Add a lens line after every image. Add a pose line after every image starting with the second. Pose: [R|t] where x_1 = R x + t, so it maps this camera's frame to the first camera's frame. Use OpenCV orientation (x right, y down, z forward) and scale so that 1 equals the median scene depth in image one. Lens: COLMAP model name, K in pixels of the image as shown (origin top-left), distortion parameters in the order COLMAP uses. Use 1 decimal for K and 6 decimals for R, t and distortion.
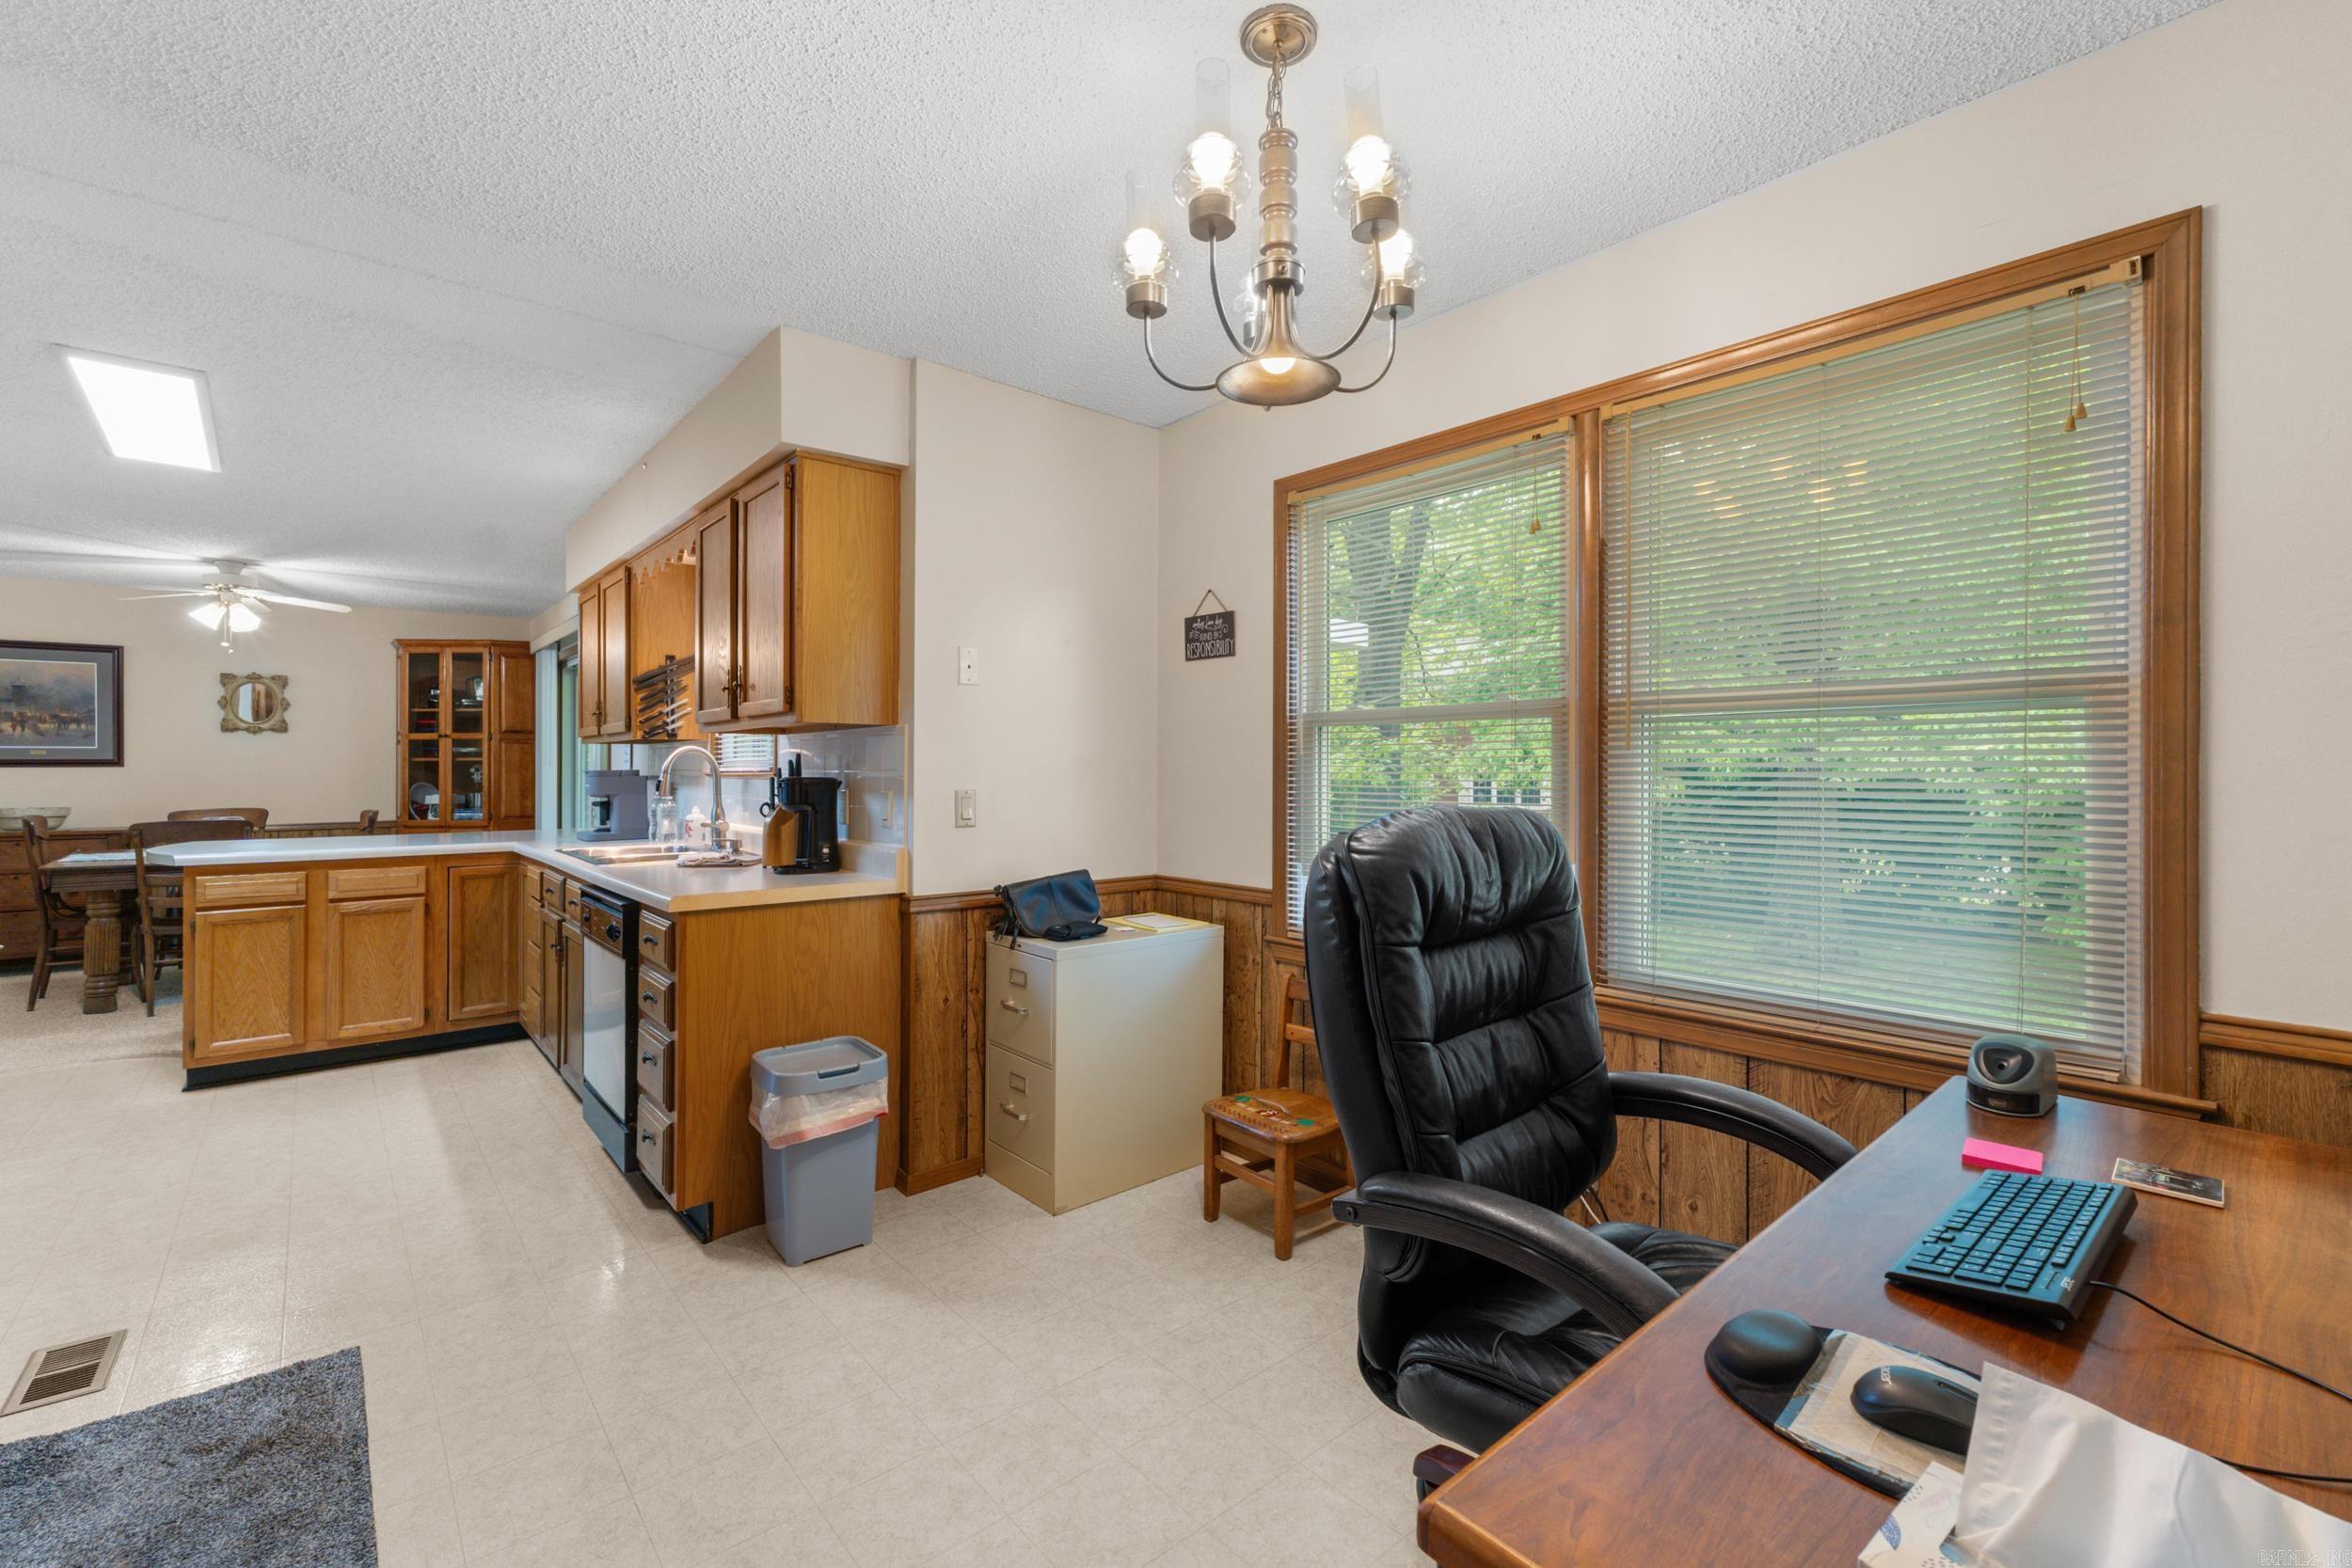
lens RADIAL K [[999.2, 0, 1185.7], [0, 999.2, 768.2], [0, 0, 1]] dist [0.002268, 0.000484]
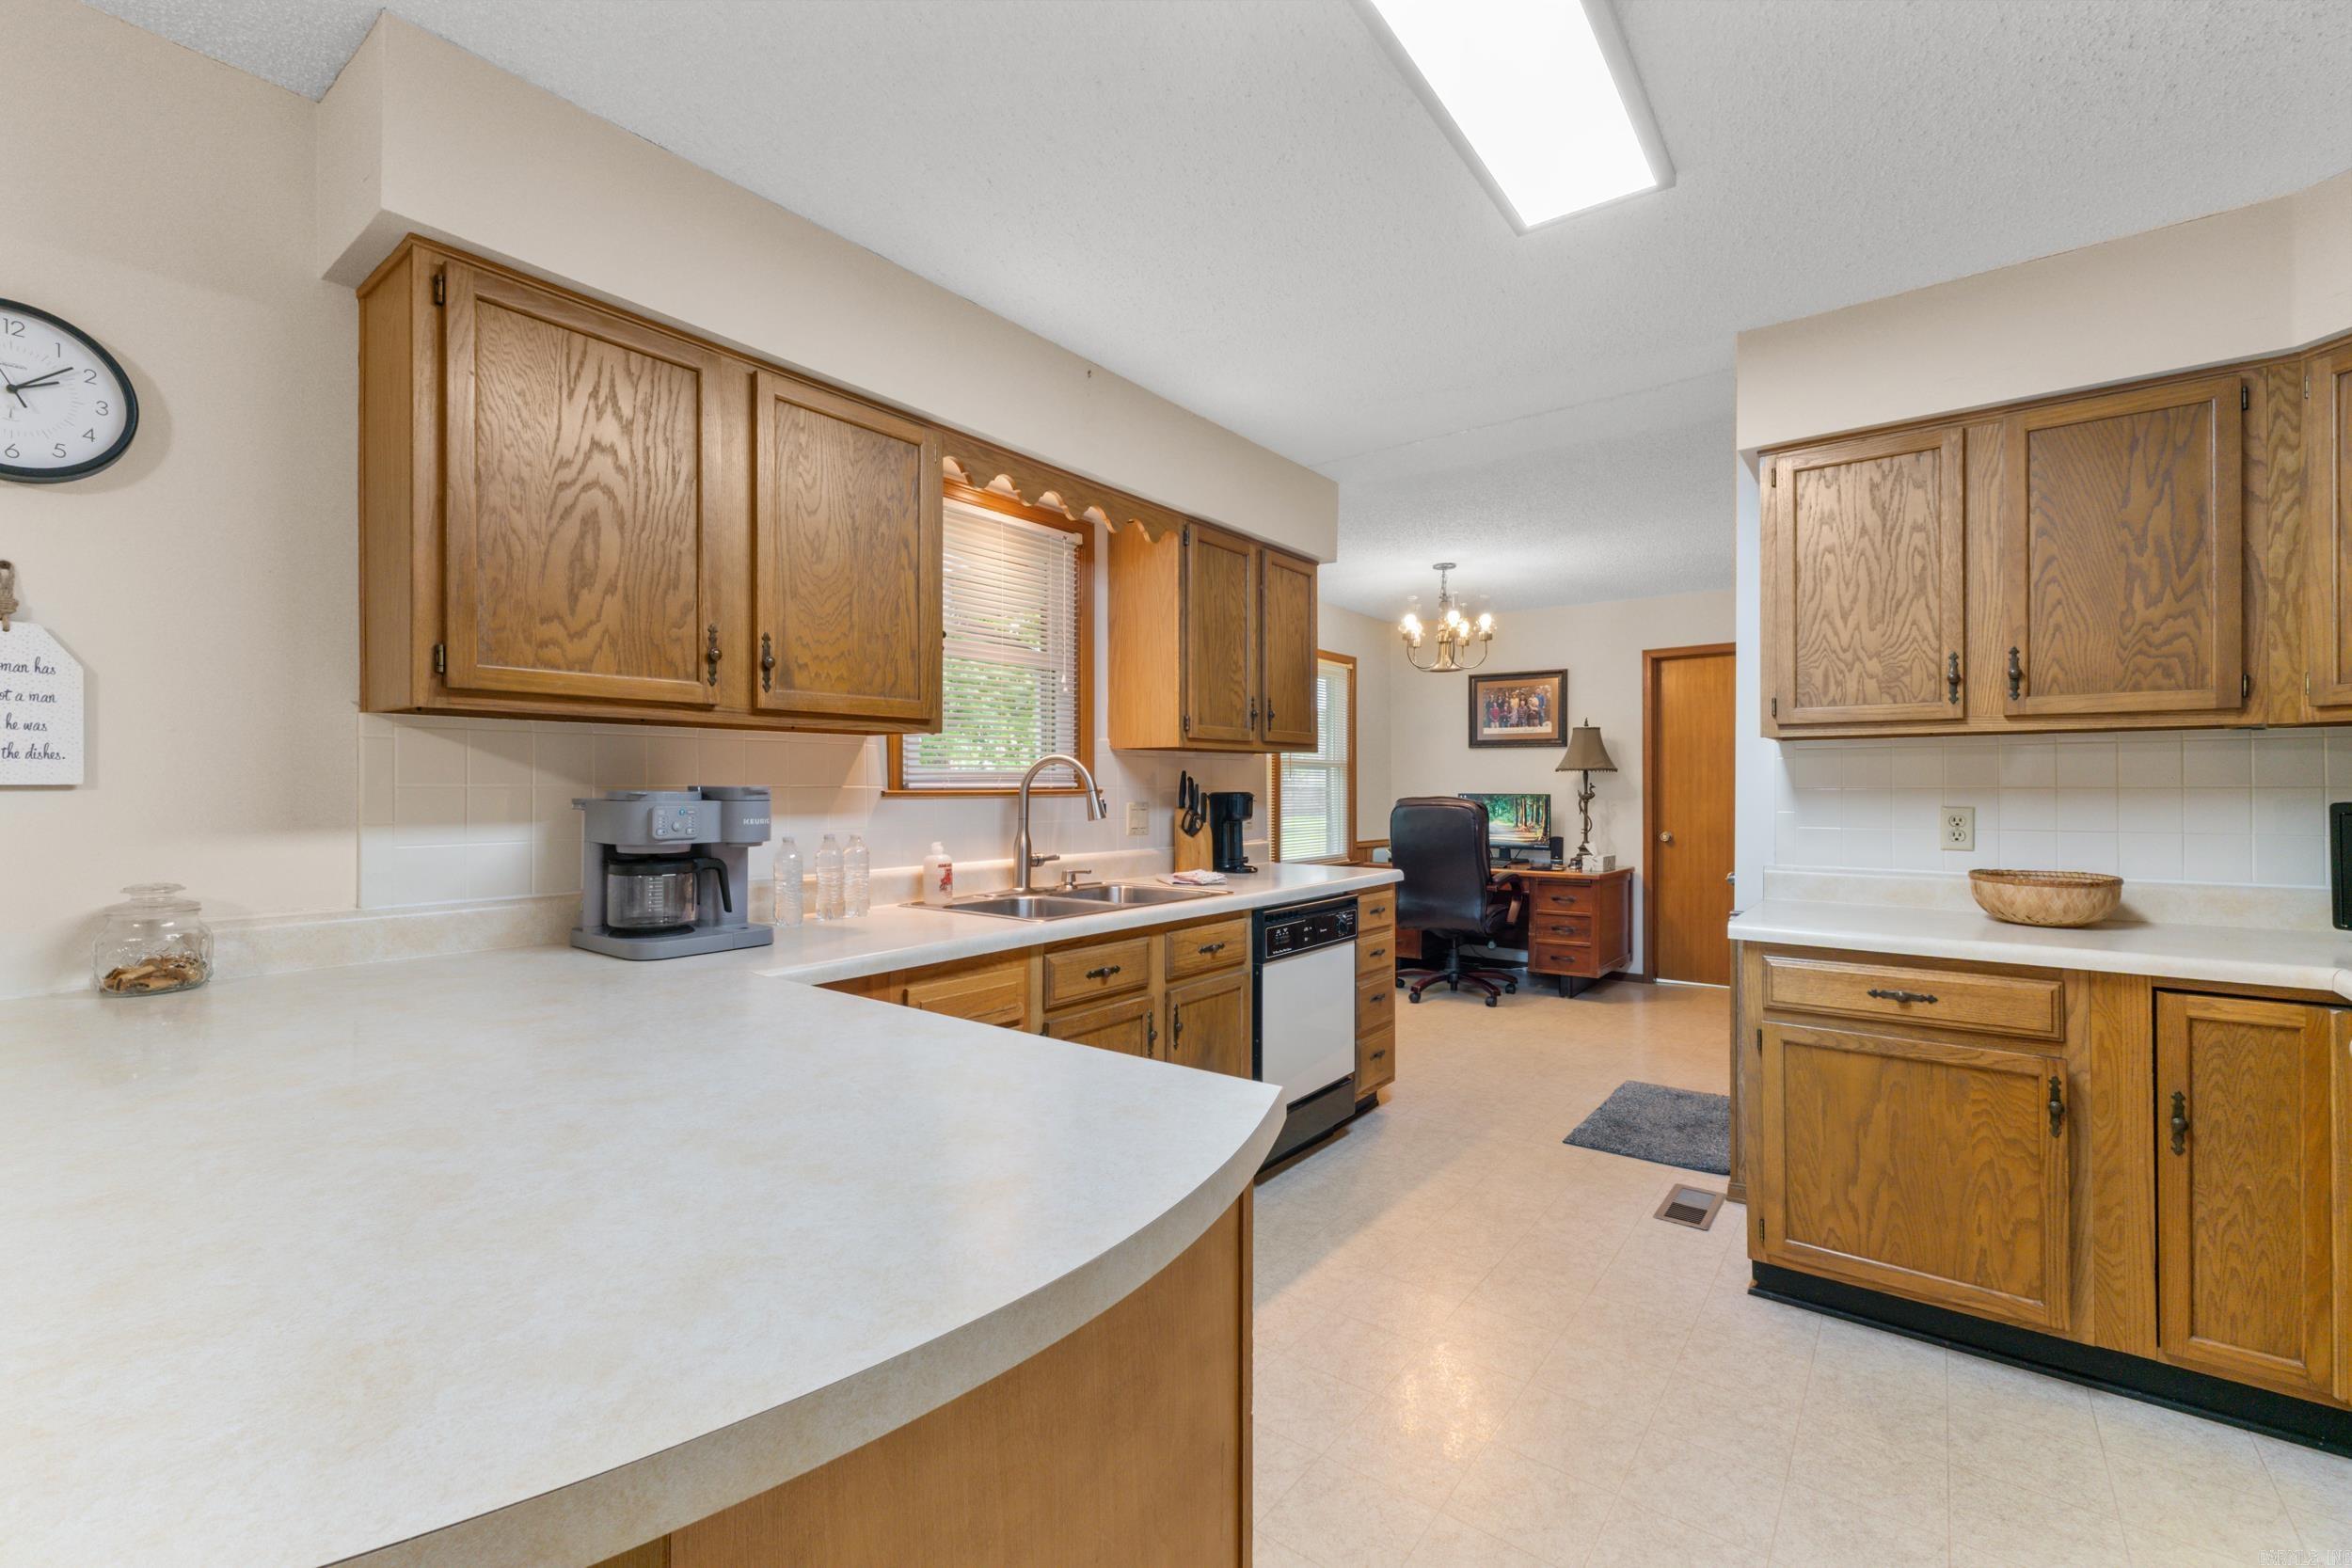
lens RADIAL K [[999.2, 0, 1178.1], [0, 999.2, 783.0], [0, 0, 1]] dist [0.002268, 0.000484]
pose [[-0.197571, 0.002784, 0.980285, -1.109358], [-0.000819, 0.999995, -0.003005, 0.001312], [-0.980288, -0.001397, -0.197568, 0.936493]]
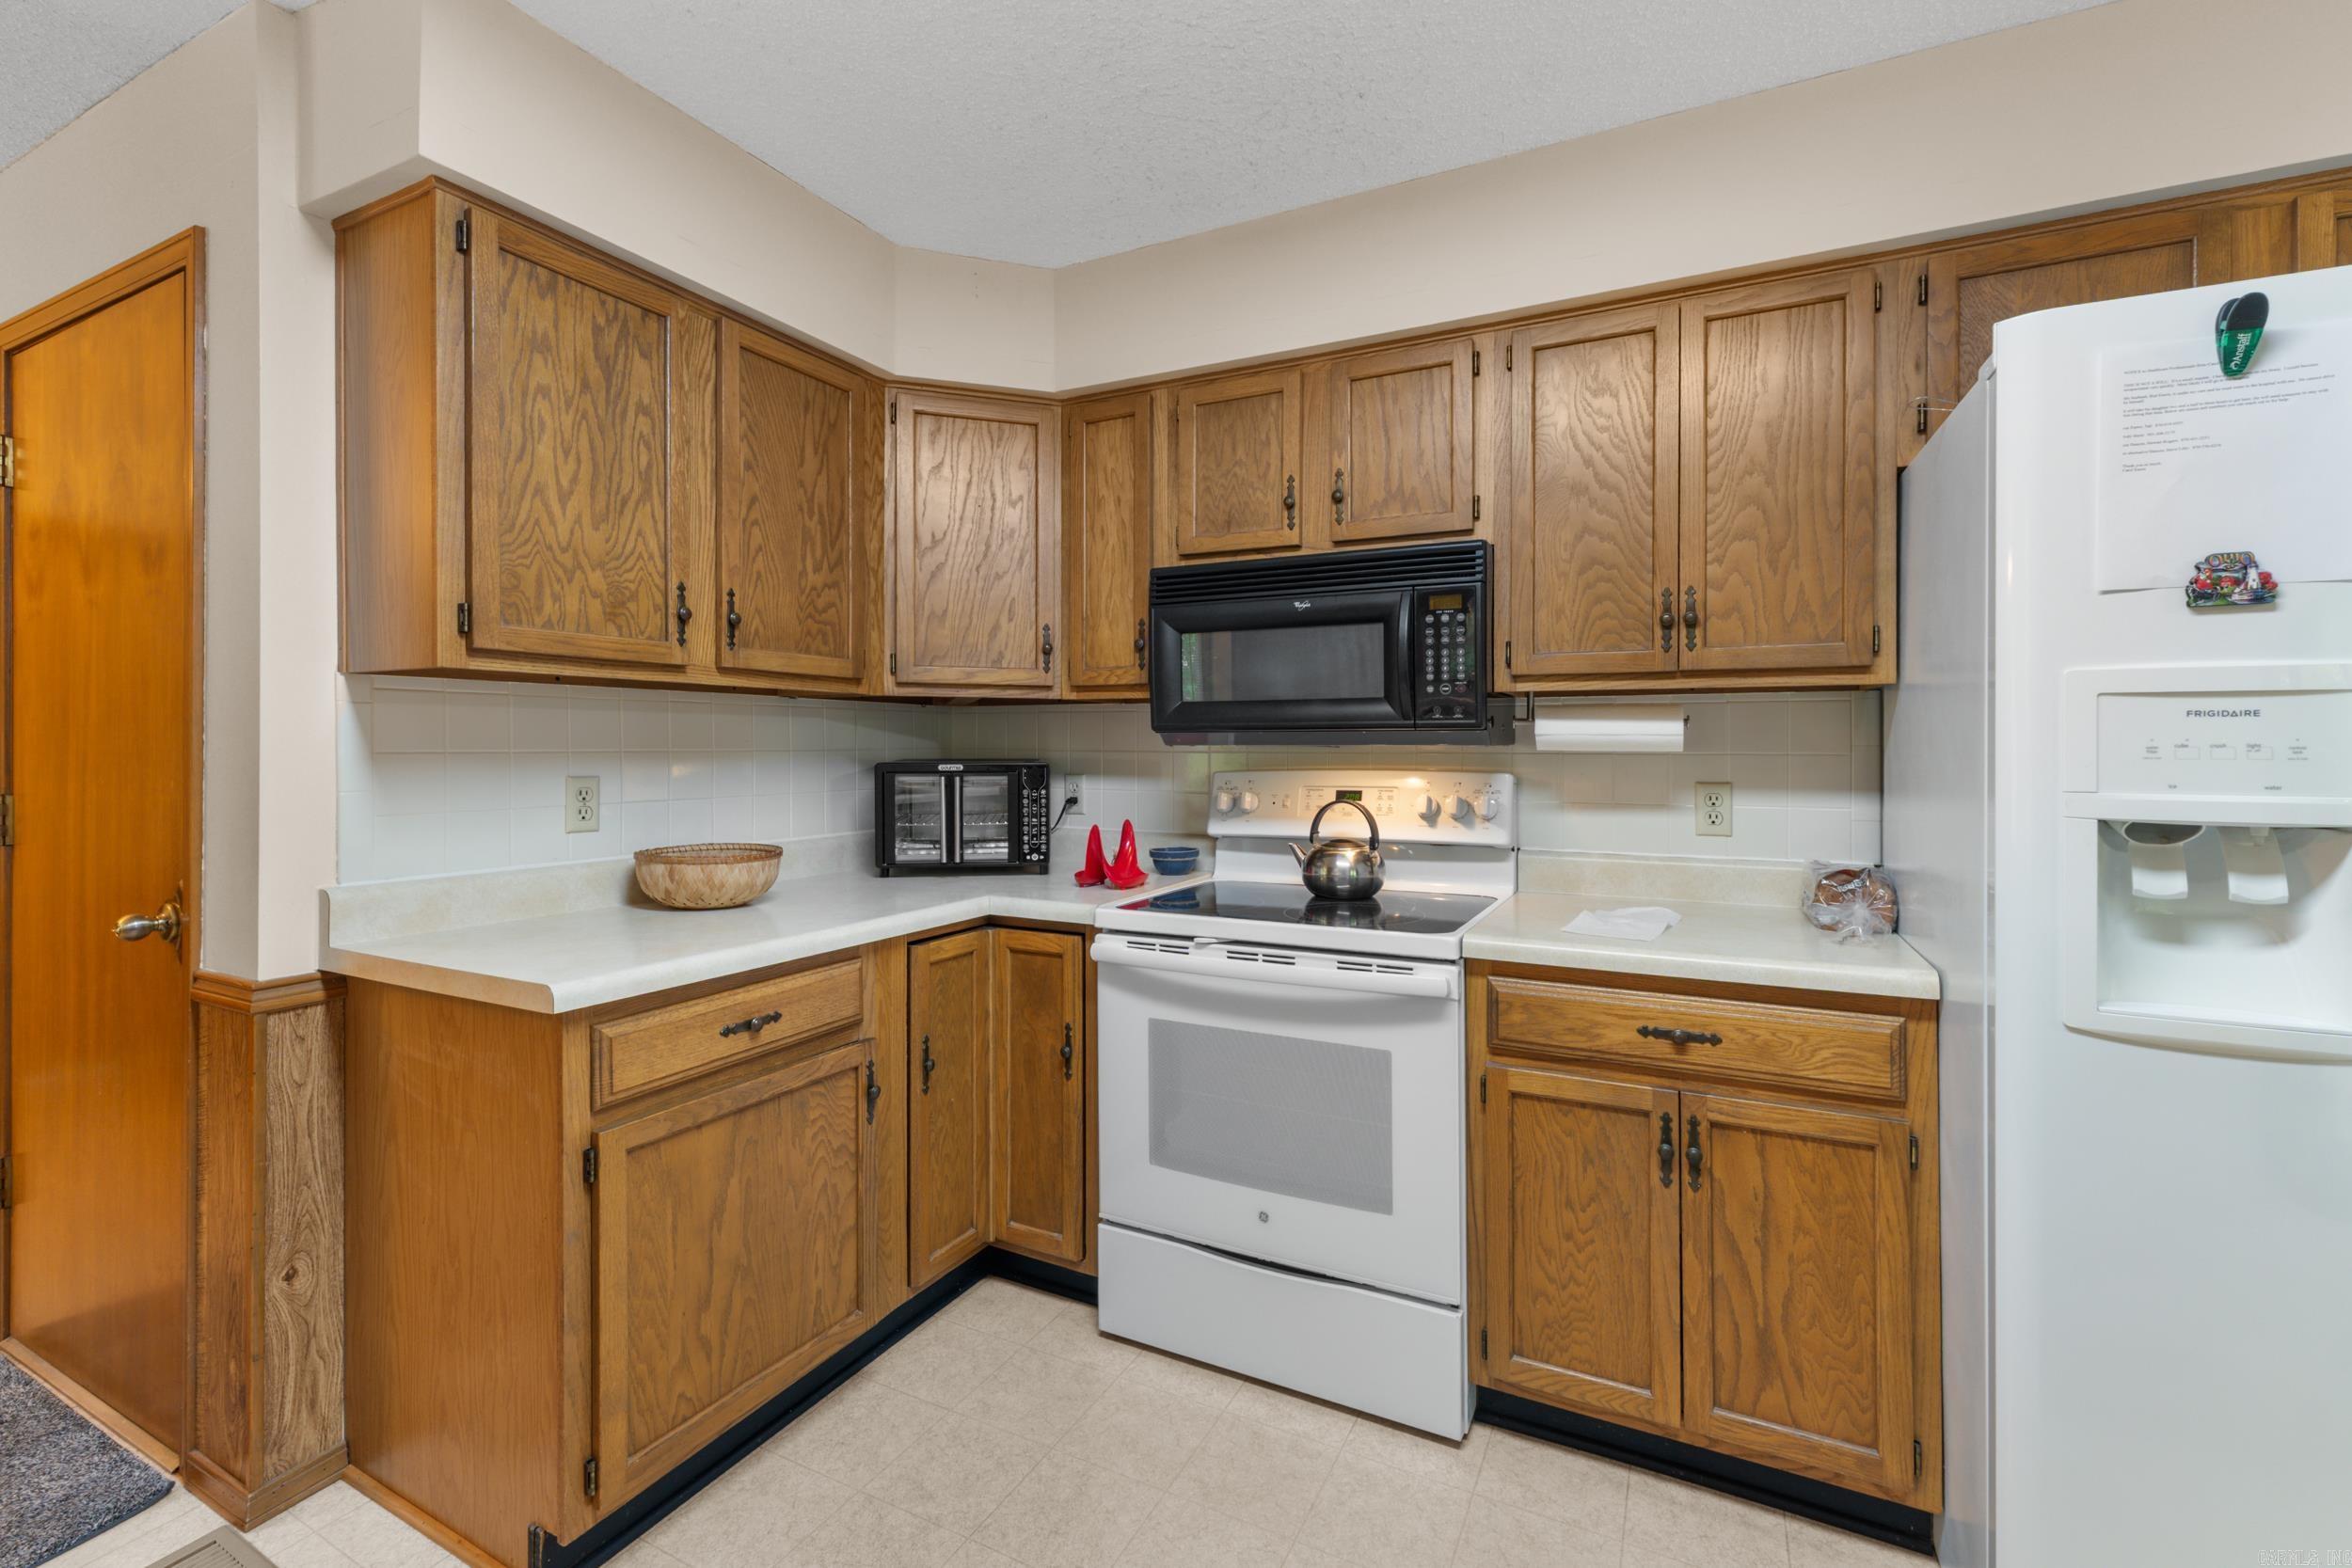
lens RADIAL K [[999.2, 0, 1171.2], [0, 999.2, 746.1], [0, 0, 1]] dist [0.002268, 0.000484]
pose [[-0.927832, -0.001150, -0.372996, -0.693476], [0.000437, 0.999991, -0.004170, 0.001506], [0.372997, -0.004032, -0.927824, 0.897929]]
